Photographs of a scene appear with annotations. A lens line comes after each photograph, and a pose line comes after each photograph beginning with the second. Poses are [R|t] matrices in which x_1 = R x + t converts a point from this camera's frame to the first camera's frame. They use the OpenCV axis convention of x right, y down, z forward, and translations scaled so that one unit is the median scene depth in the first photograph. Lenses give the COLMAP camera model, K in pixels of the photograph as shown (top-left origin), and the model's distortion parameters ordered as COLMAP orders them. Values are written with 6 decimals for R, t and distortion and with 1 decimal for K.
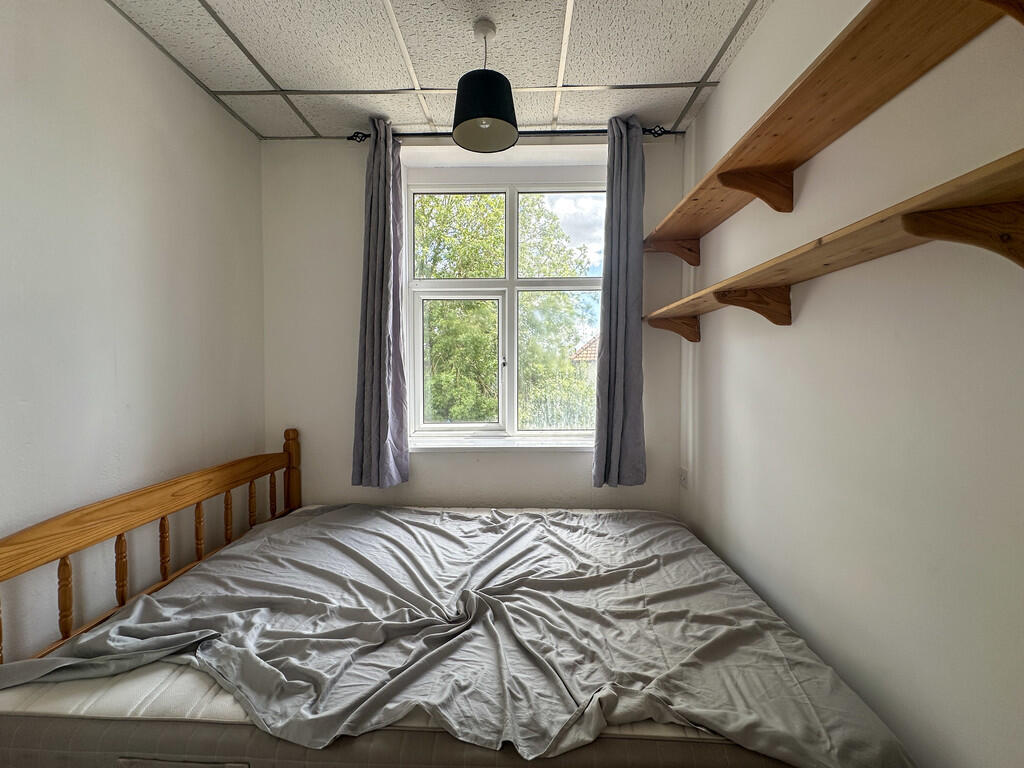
lens RADIAL K [[421.9, 0, 505.8], [0, 421.9, 383.3], [0, 0, 1]] dist [-0.001596, 0.000705]
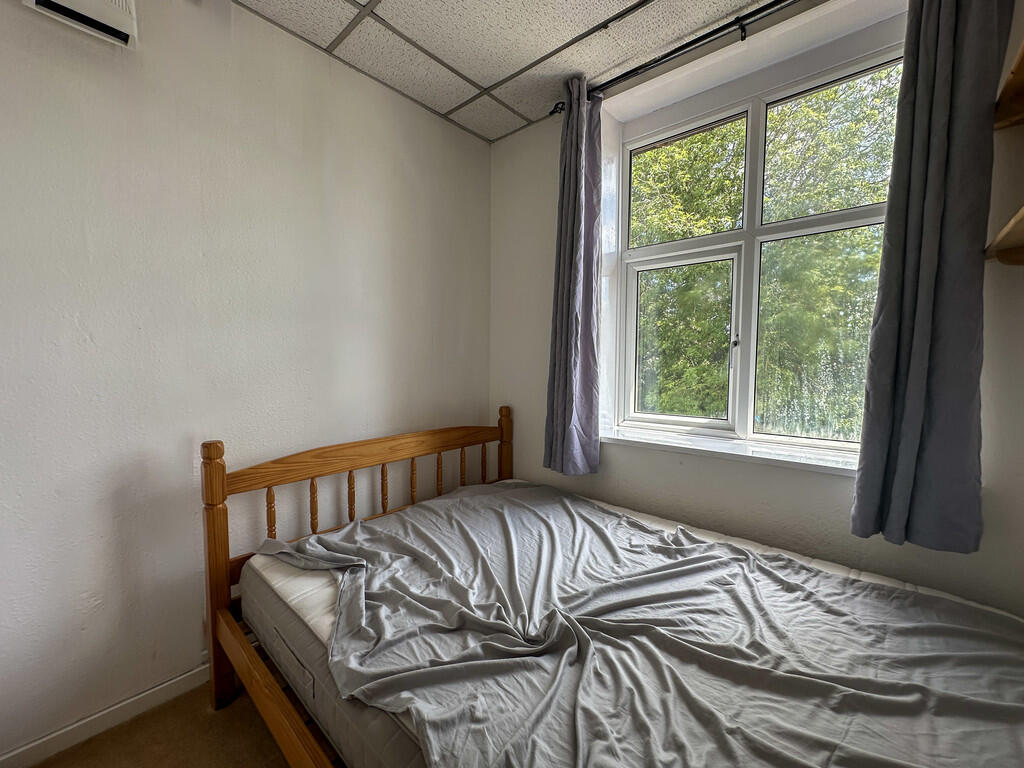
lens RADIAL K [[421.9, 0, 505.8], [0, 421.9, 383.3], [0, 0, 1]] dist [-0.001596, 0.000705]
pose [[0.761143, 0.041520, -0.647253, 0.259494], [-0.023738, 0.999064, 0.036174, 0.012942], [0.648149, -0.012169, 0.761416, 0.230865]]
